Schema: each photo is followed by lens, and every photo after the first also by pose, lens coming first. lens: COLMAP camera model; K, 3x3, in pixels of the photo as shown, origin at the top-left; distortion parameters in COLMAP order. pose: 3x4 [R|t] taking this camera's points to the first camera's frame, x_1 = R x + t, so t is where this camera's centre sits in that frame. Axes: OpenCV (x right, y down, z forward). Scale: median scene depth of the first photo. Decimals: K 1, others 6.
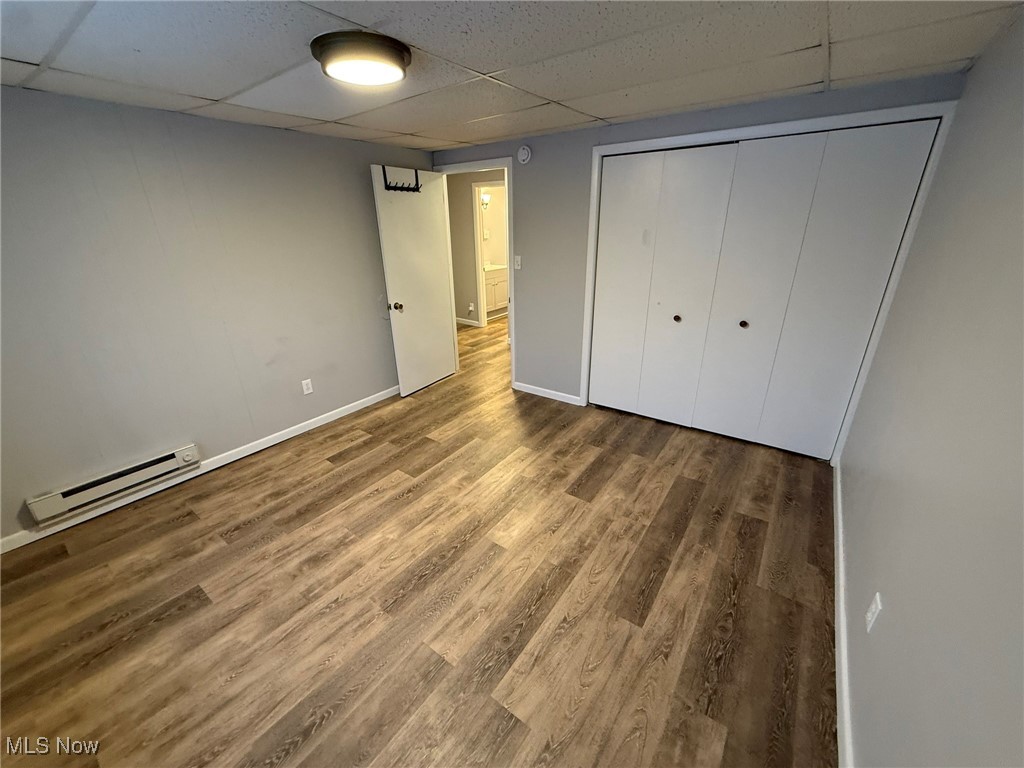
lens RADIAL K [[404.7, 0, 507.5], [0, 404.7, 384.3], [0, 0, 1]] dist [-0.002272, -0.000111]
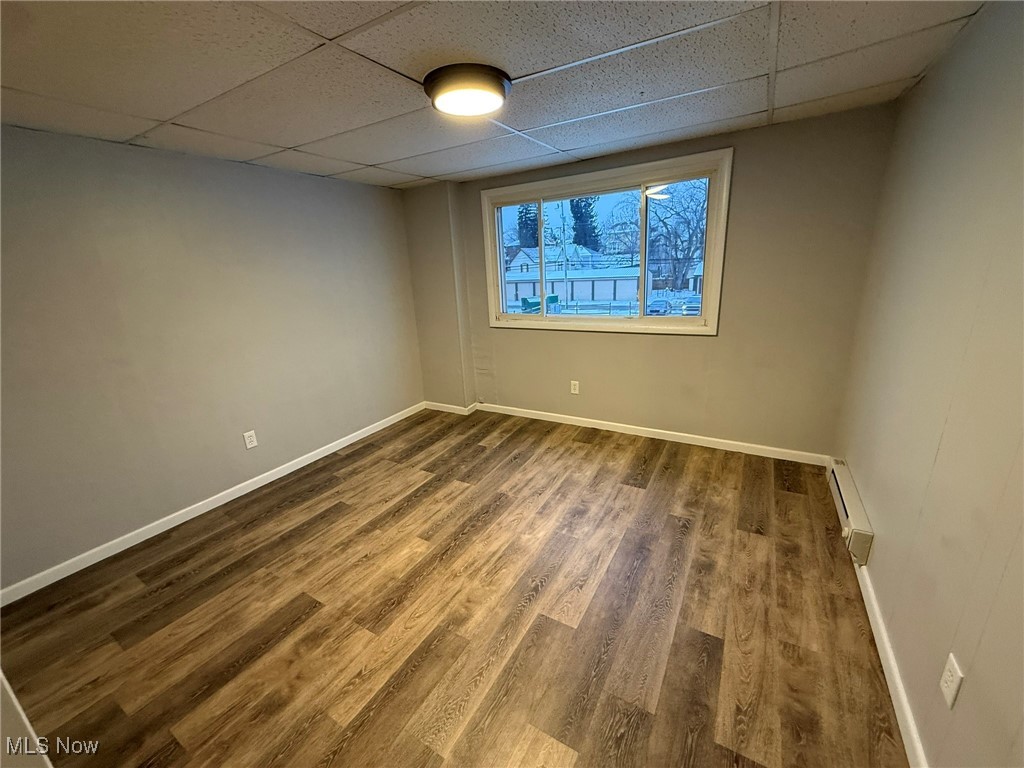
lens RADIAL K [[404.7, 0, 512.0], [0, 404.7, 386.3], [0, 0, 1]] dist [-0.002272, -0.000111]
pose [[-0.992804, 0.095469, -0.072285, -0.217409], [0.029141, 0.778114, 0.627447, -0.591625], [0.116148, 0.620826, -0.775297, 1.610563]]
